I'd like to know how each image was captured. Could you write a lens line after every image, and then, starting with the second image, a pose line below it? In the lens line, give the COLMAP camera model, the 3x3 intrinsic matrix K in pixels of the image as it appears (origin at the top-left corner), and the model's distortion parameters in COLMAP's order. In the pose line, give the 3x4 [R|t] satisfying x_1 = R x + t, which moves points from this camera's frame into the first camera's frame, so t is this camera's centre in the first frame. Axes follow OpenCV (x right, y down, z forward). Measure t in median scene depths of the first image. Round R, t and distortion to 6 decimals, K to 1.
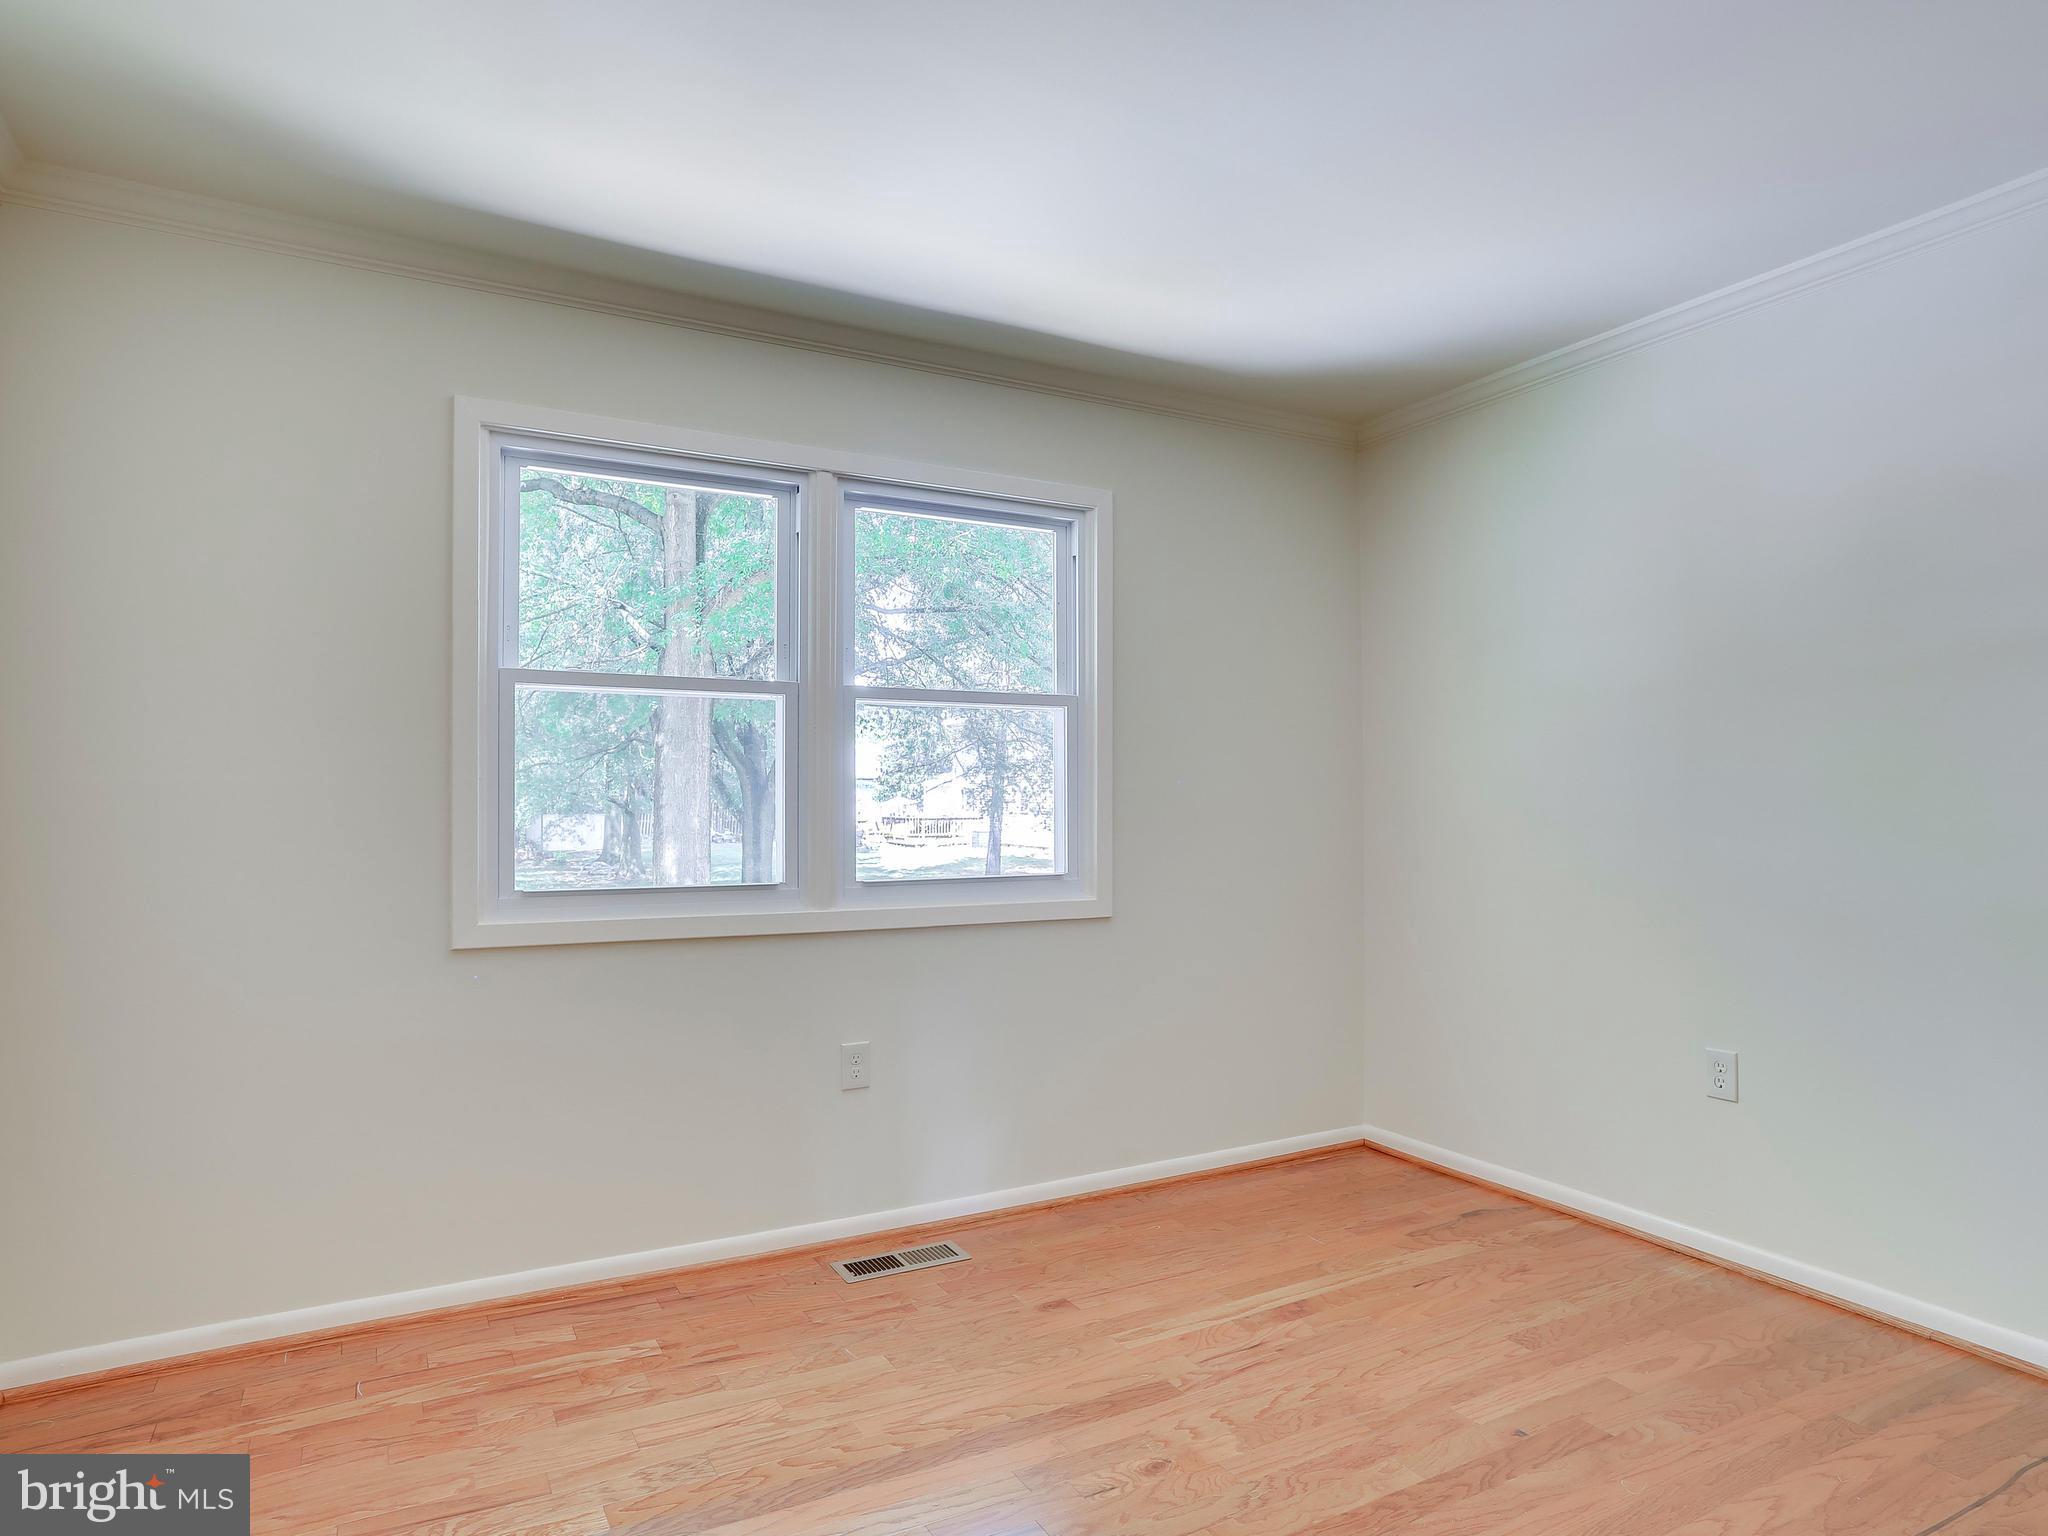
lens RADIAL K [[1242.3, 0, 1024.0], [0, 1242.3, 768.0], [0, 0, 1]] dist [-0.001079, 0.002360]
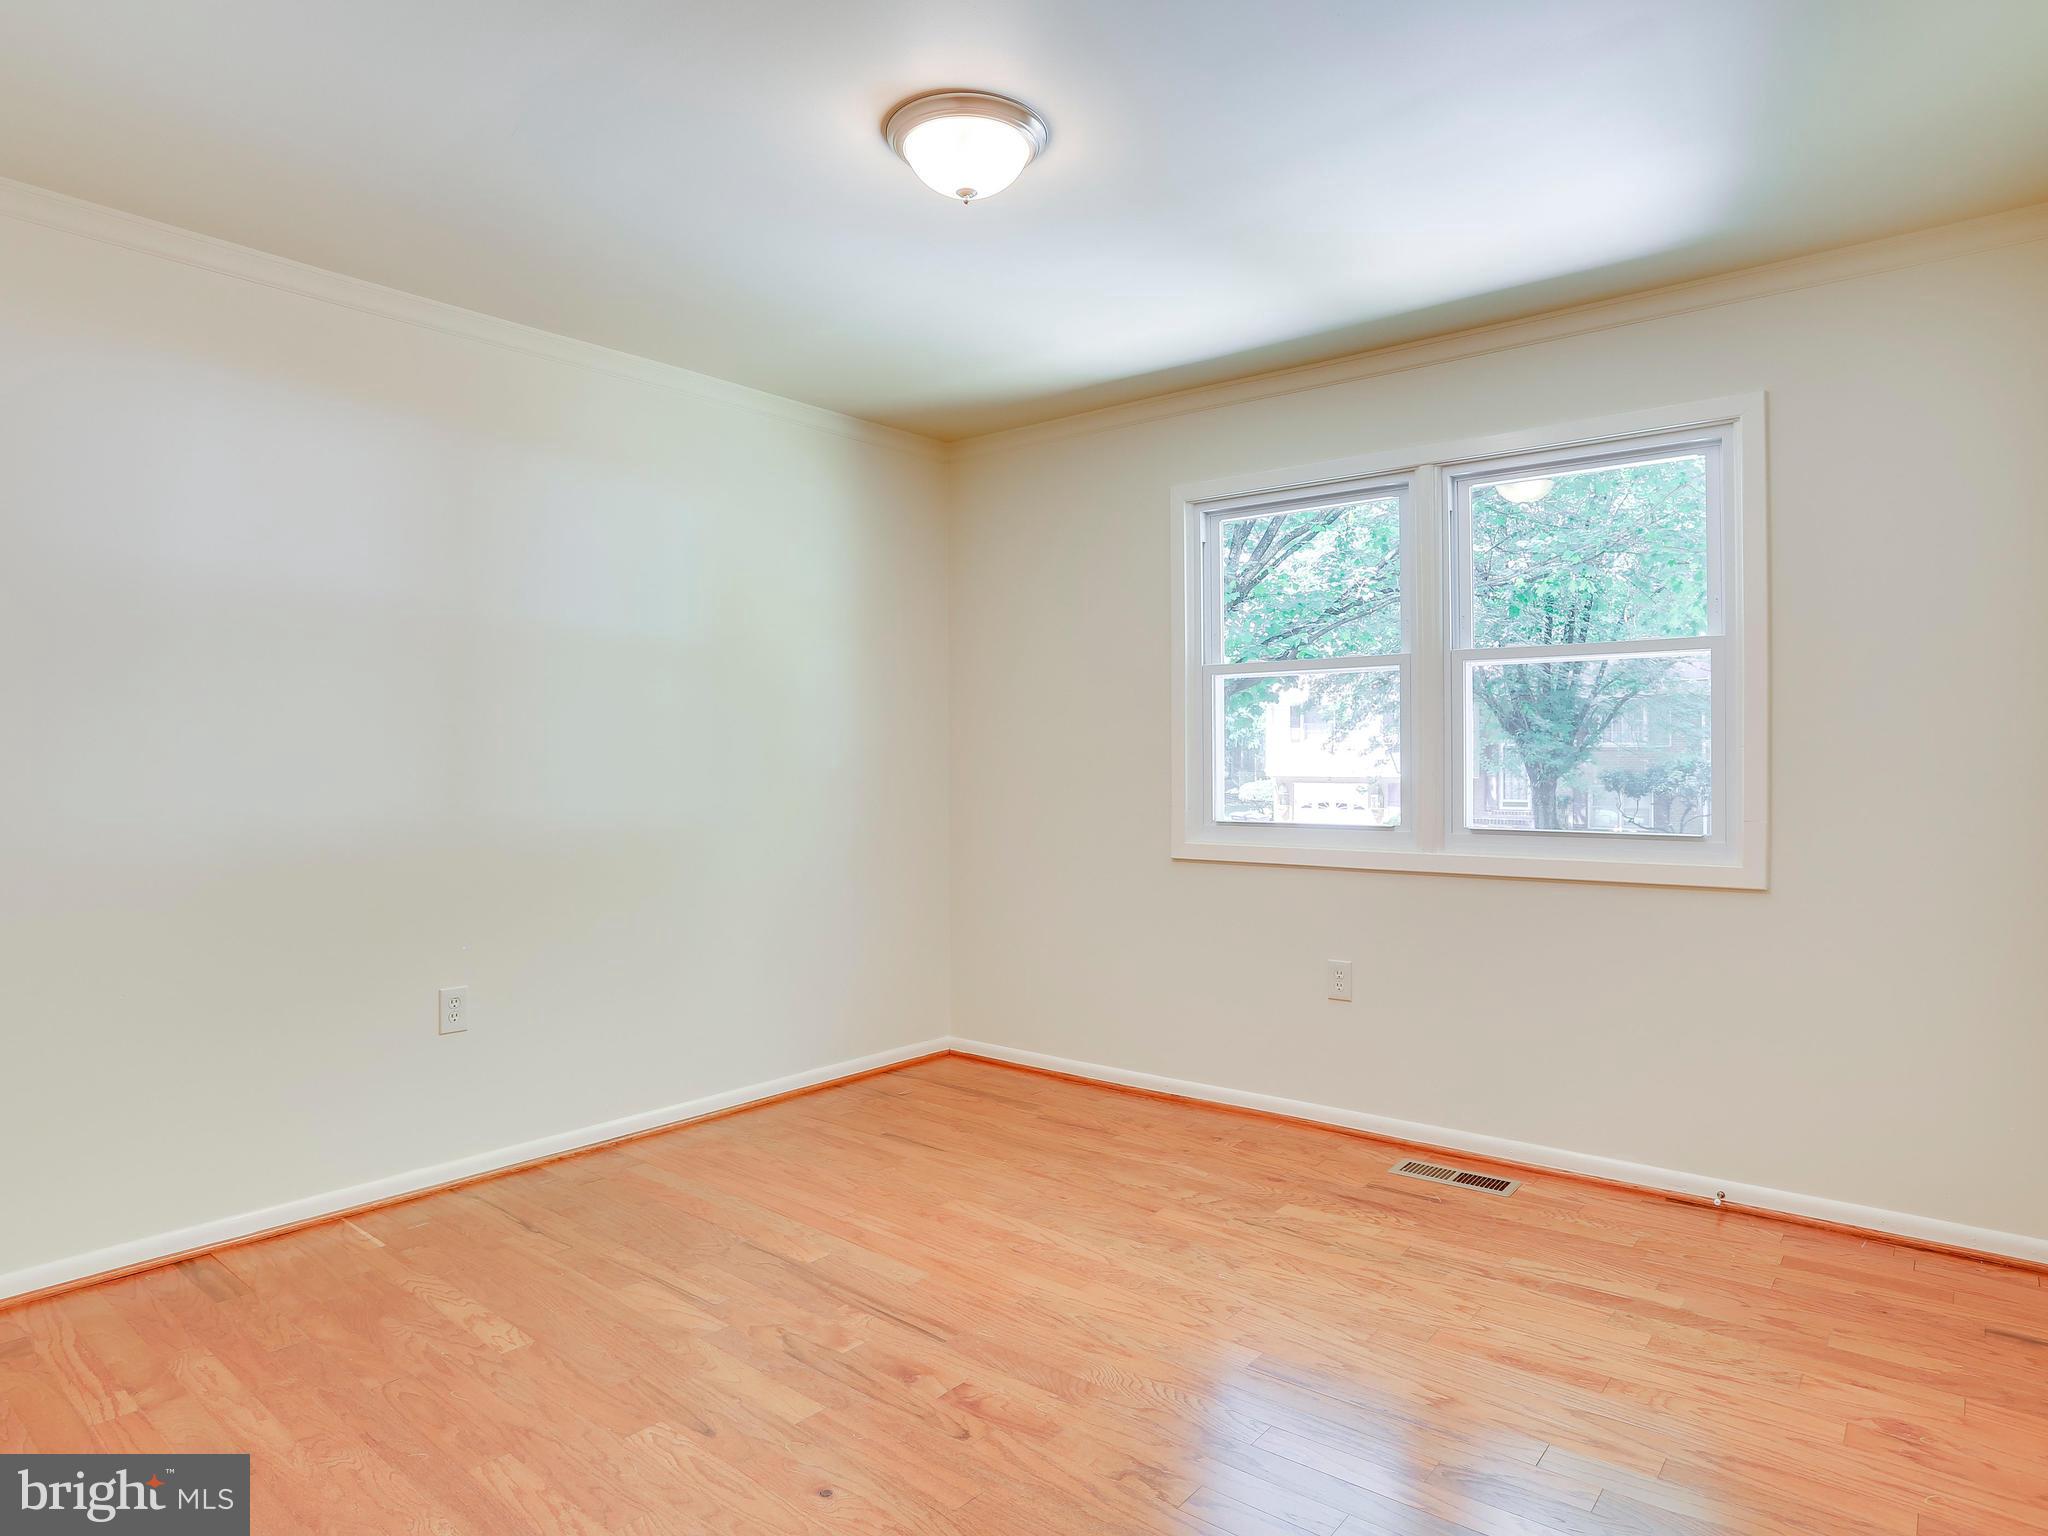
lens RADIAL K [[1242.3, 0, 1024.0], [0, 1242.3, 768.0], [0, 0, 1]] dist [-0.001079, 0.002360]
pose [[0.379851, 0.007670, -0.925016, 0.739444], [0.035951, 0.999088, 0.023047, -0.002614], [0.924349, -0.042010, 0.379229, 0.222277]]
